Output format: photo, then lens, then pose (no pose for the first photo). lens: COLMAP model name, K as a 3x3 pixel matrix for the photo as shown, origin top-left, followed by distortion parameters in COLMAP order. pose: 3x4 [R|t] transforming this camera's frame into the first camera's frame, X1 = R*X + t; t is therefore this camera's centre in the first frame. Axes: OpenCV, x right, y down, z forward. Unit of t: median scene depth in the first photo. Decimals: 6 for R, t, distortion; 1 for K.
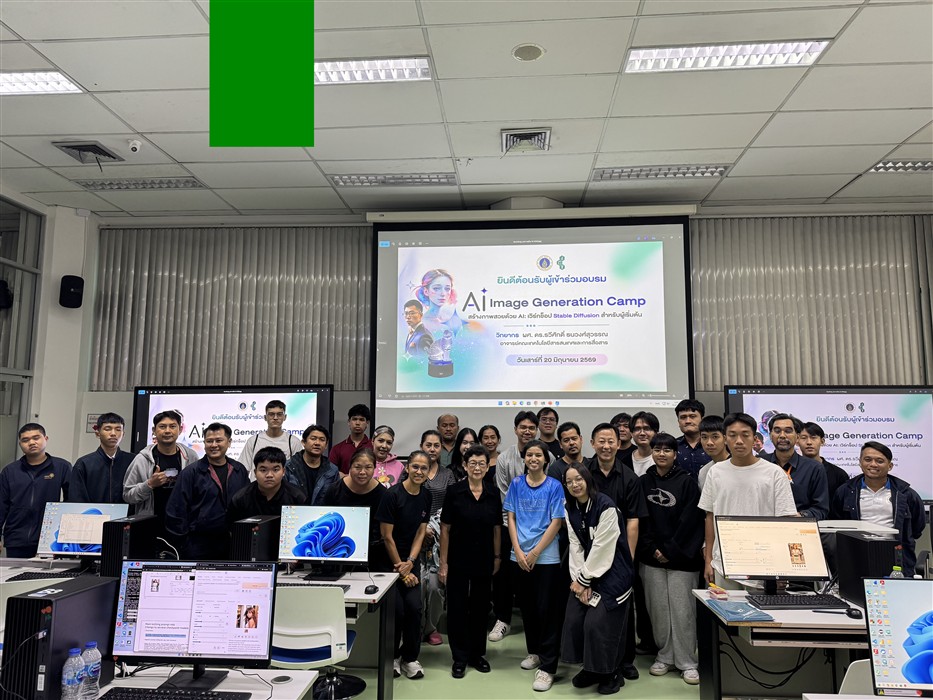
lens RADIAL K [[645.0, 0, 462.4], [0, 645.0, 354.7], [0, 0, 1]] dist [0.038297, -0.002095]
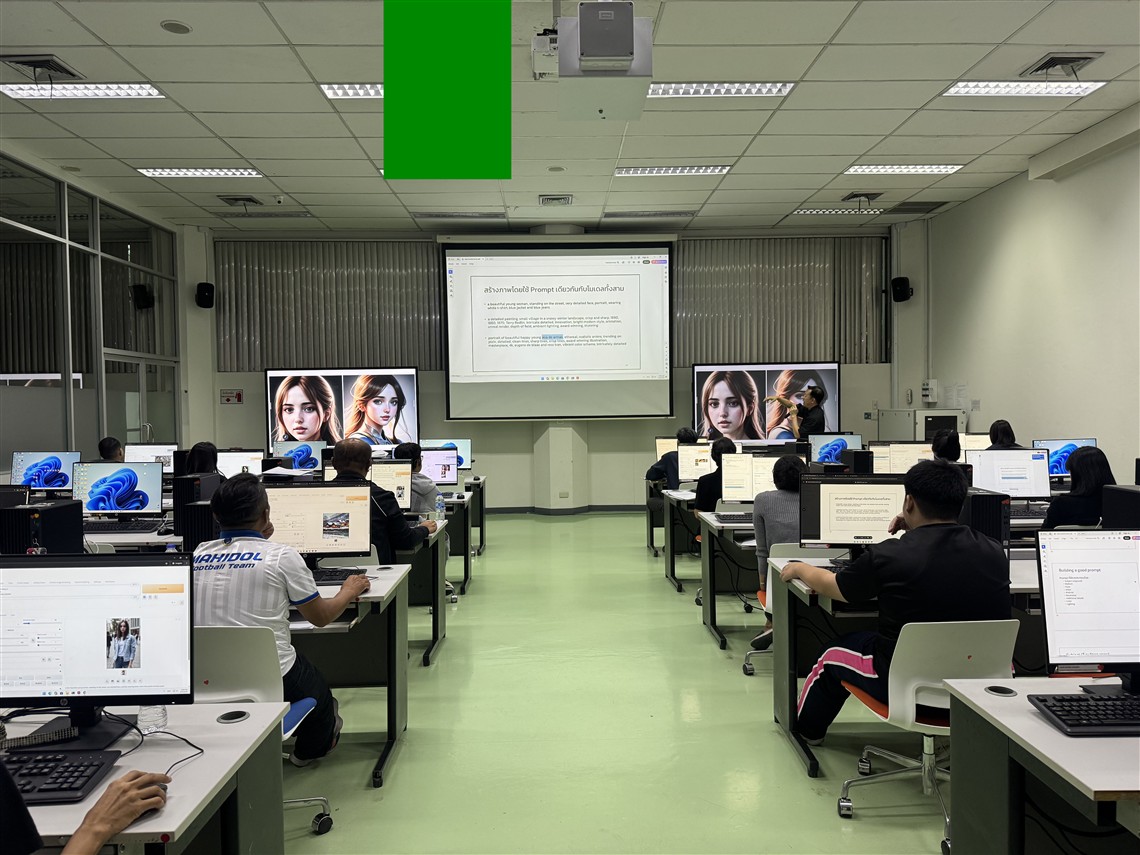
lens RADIAL K [[788.1, 0, 572.7], [0, 788.1, 426.0], [0, 0, 1]] dist [0.038297, -0.002095]
pose [[0.992675, -0.021777, 0.118838, -0.071121], [0.004093, 0.989118, 0.147066, -0.069133], [-0.120748, -0.145503, 0.981962, -0.664299]]
